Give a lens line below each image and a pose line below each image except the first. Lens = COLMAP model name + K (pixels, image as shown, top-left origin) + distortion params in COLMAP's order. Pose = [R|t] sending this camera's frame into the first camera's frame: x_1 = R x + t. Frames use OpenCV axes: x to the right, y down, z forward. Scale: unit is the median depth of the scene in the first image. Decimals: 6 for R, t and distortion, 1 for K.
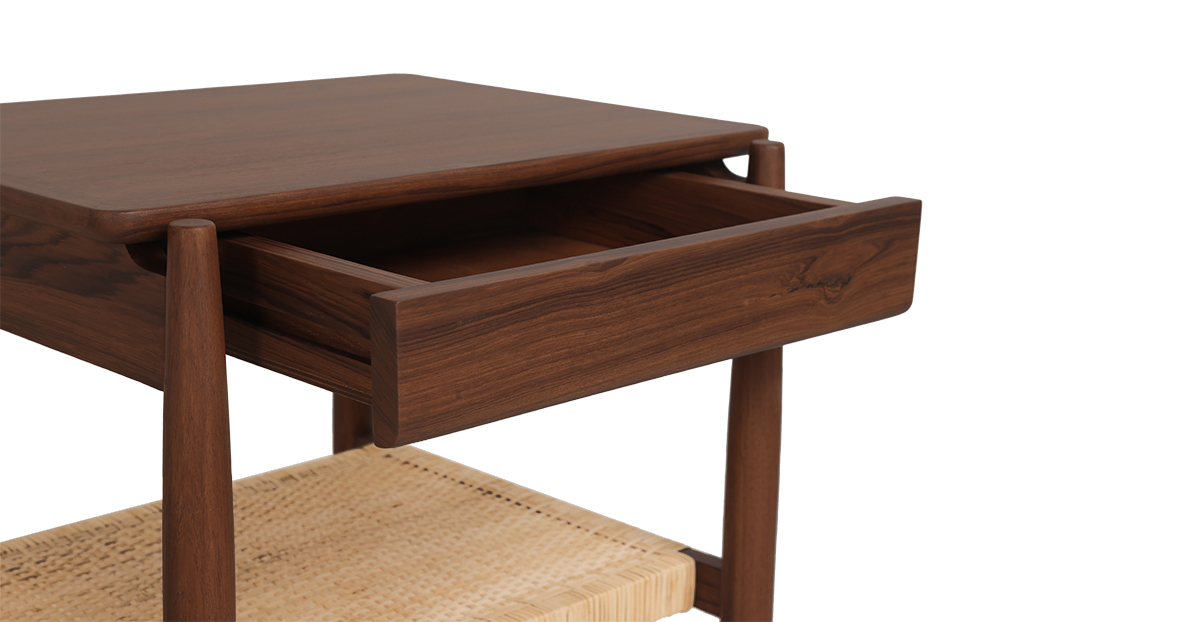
lens RADIAL K [[1796.6, 0, 600.0], [0, 1796.6, 311.0], [0, 0, 1]] dist [0.026592, 0.019017]
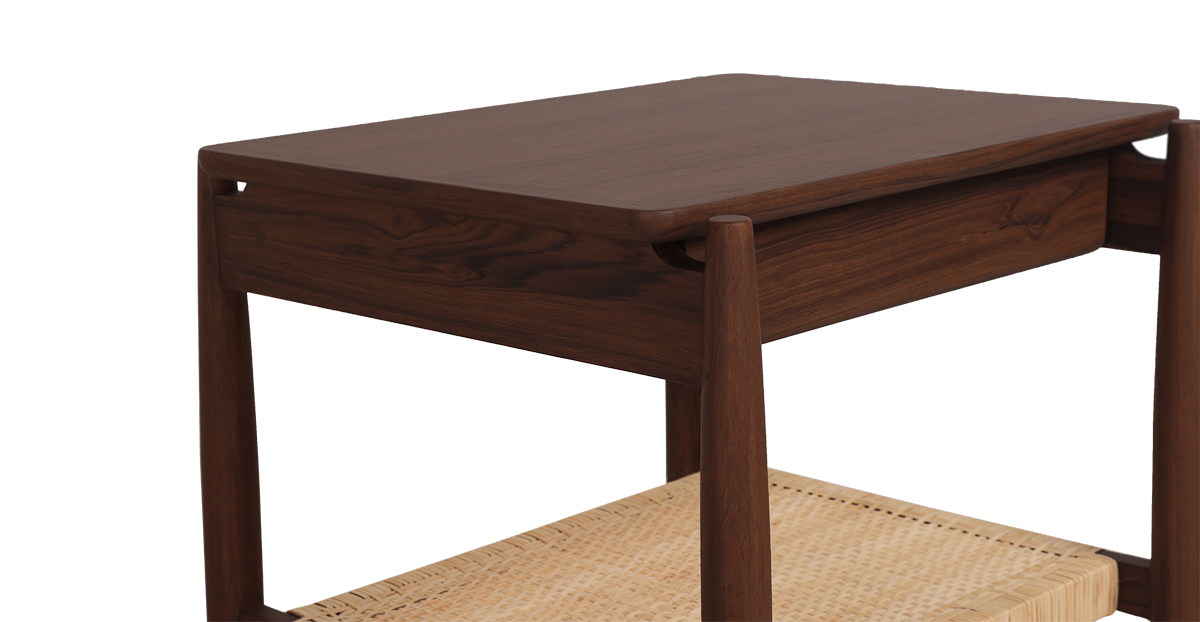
lens RADIAL K [[2167.9, 0, 600.0], [0, 2167.9, 284.7], [0, 0, 1]] dist [0.085270, 0.224088]
pose [[0.998663, -0.048015, 0.019138, -0.252662], [0.048734, 0.998047, -0.039075, 0.025460], [-0.017225, 0.039955, 0.999053, -0.173134]]
